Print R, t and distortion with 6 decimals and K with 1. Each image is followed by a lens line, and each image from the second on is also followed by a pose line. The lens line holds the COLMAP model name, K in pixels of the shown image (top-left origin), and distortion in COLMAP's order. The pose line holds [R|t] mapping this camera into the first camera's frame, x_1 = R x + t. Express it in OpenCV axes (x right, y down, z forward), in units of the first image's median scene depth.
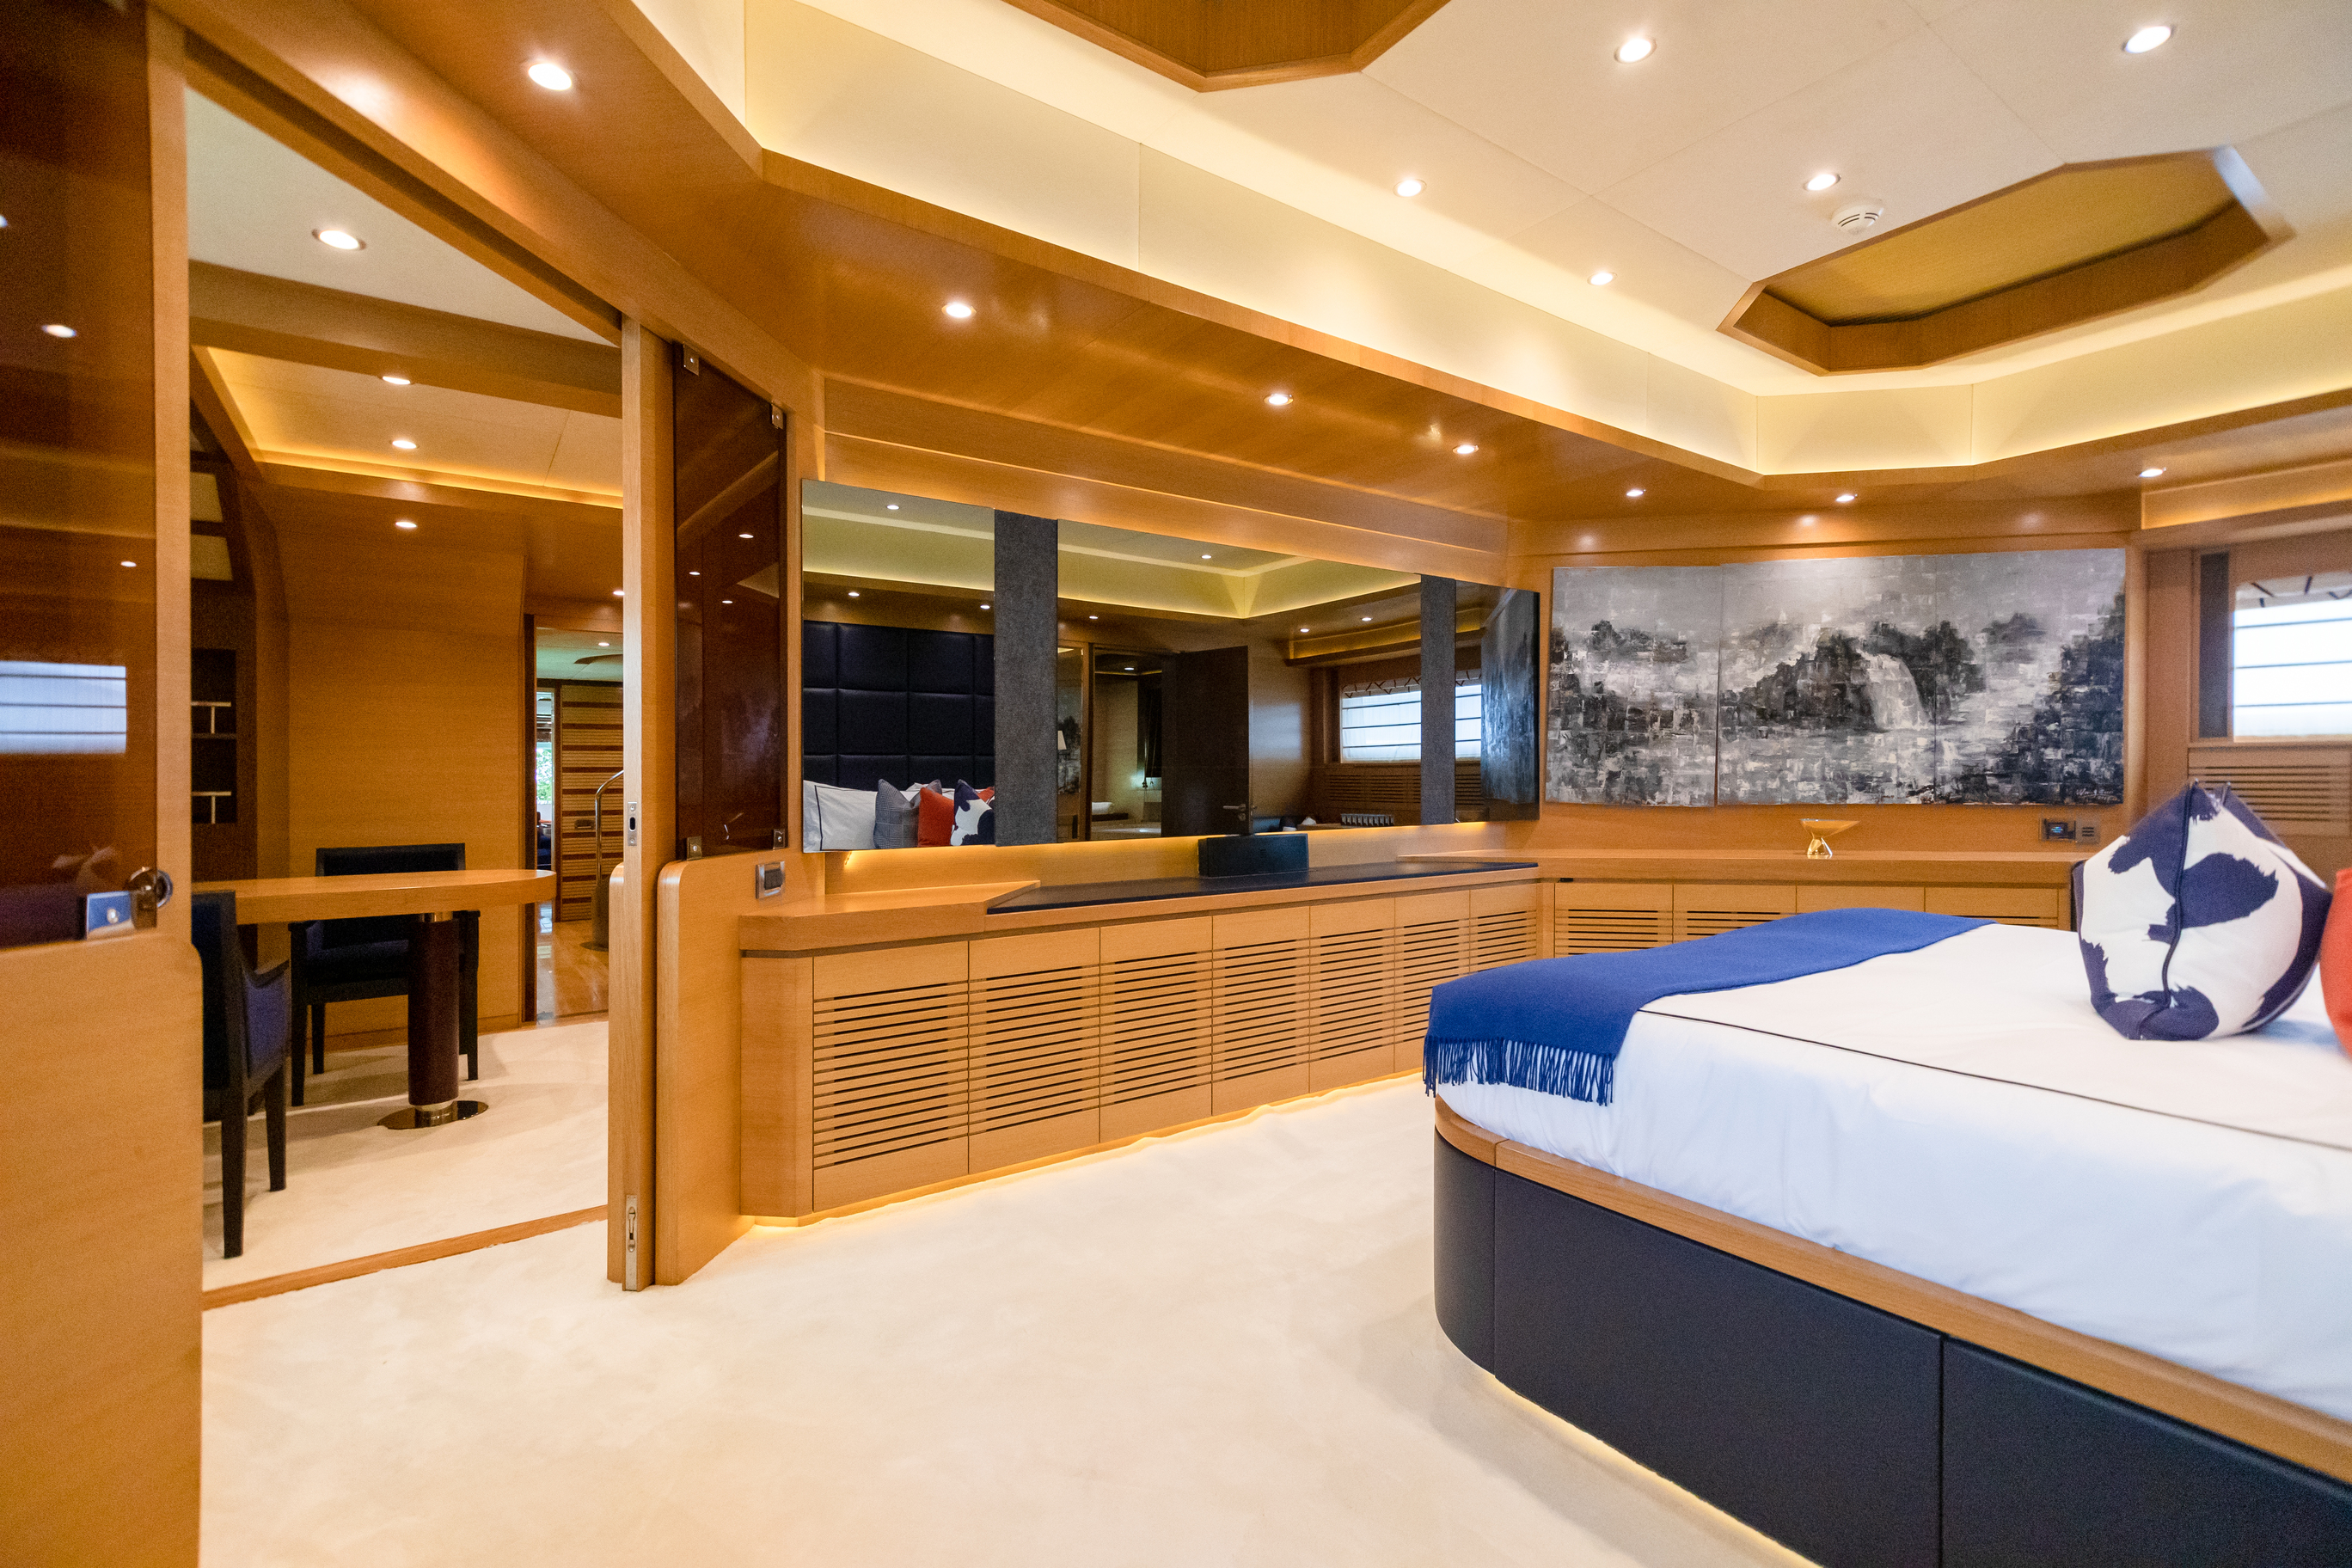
lens RADIAL K [[1037.9, 0, 1176.0], [0, 1037.9, 784.0], [0, 0, 1]] dist [0.001614, -0.000059]
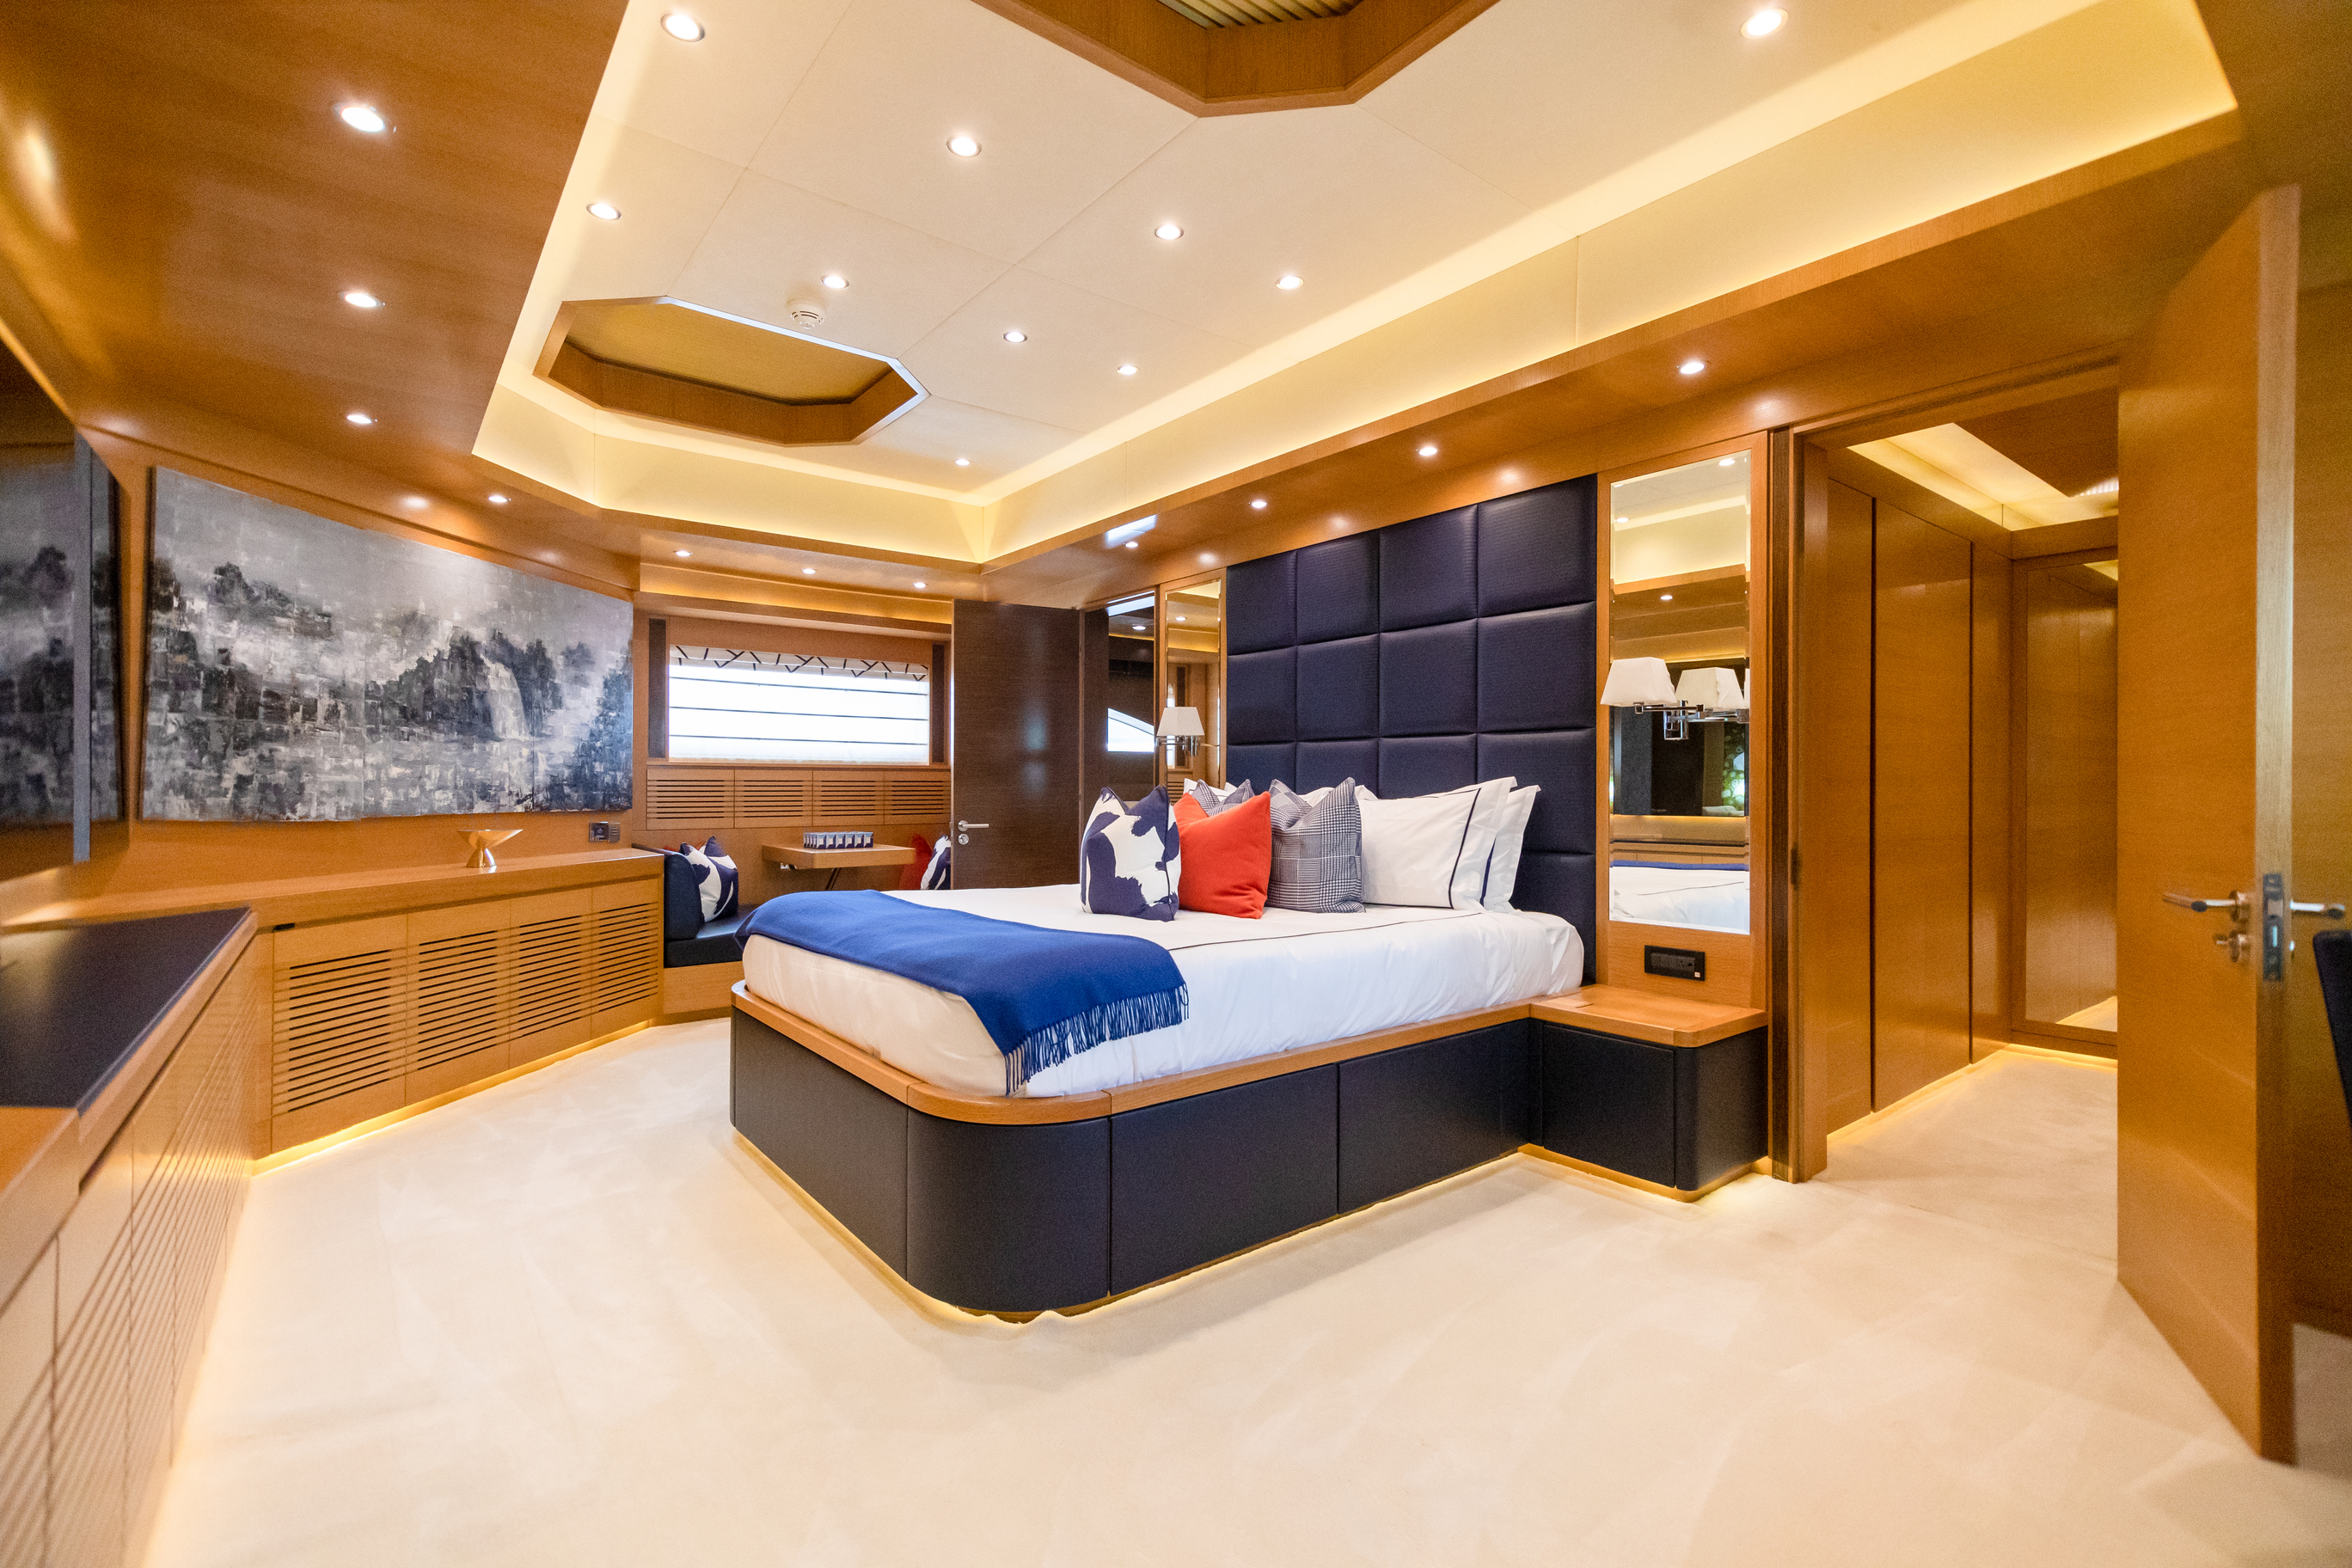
lens RADIAL K [[1034.4, 0, 1171.0], [0, 1034.4, 796.6], [0, 0, 1]] dist [0.000567, 0.000057]
pose [[-0.055456, -0.002534, 0.998458, -0.342385], [0.006756, 0.999973, 0.002913, 0.005046], [-0.998438, 0.006907, -0.055437, 0.404771]]
